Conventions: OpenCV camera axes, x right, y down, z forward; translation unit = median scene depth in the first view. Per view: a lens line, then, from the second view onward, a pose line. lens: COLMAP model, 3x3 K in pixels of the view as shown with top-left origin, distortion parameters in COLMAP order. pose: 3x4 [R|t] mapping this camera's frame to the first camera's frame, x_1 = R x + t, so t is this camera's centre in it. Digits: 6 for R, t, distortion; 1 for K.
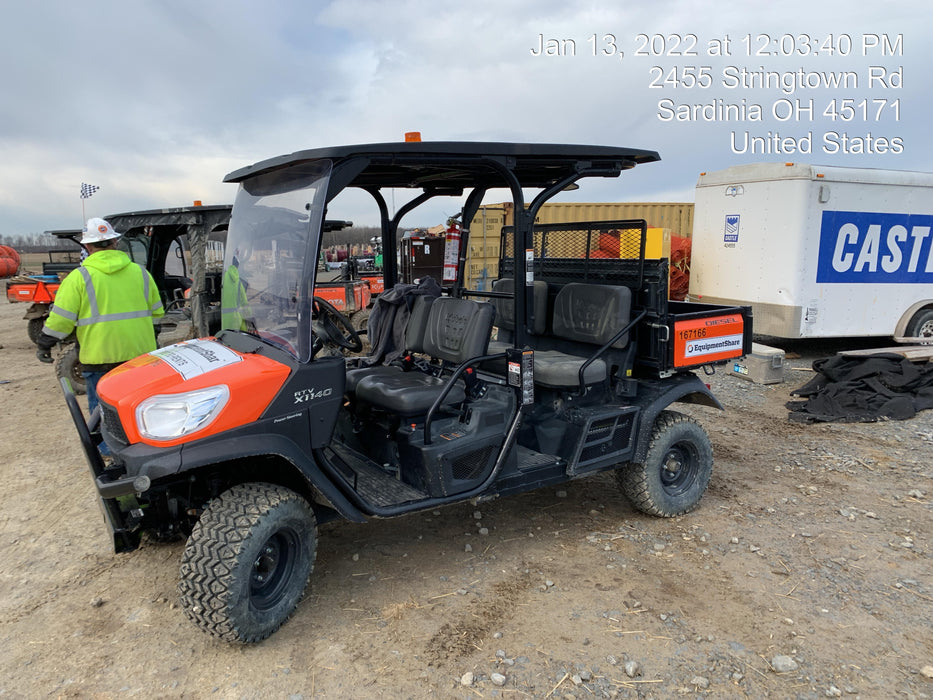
lens RADIAL K [[715.0, 0, 466.5], [0, 715.0, 350.0], [0, 0, 1]] dist [0.055893, 0.002157]
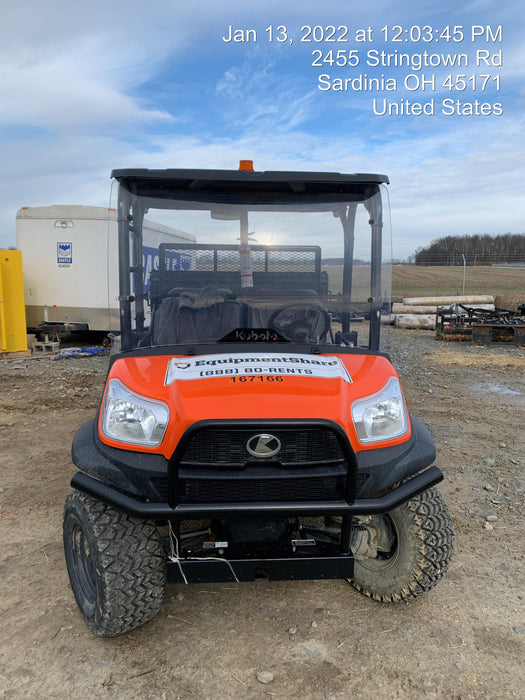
lens RADIAL K [[536.5, 0, 262.5], [0, 536.5, 350.0], [0, 0, 1]] dist [0.055893, 0.002157]
pose [[0.474285, -0.123131, 0.871718, -0.840716], [0.120847, 0.989904, 0.074074, -0.059547], [-0.872038, 0.070212, 0.484376, 0.558583]]
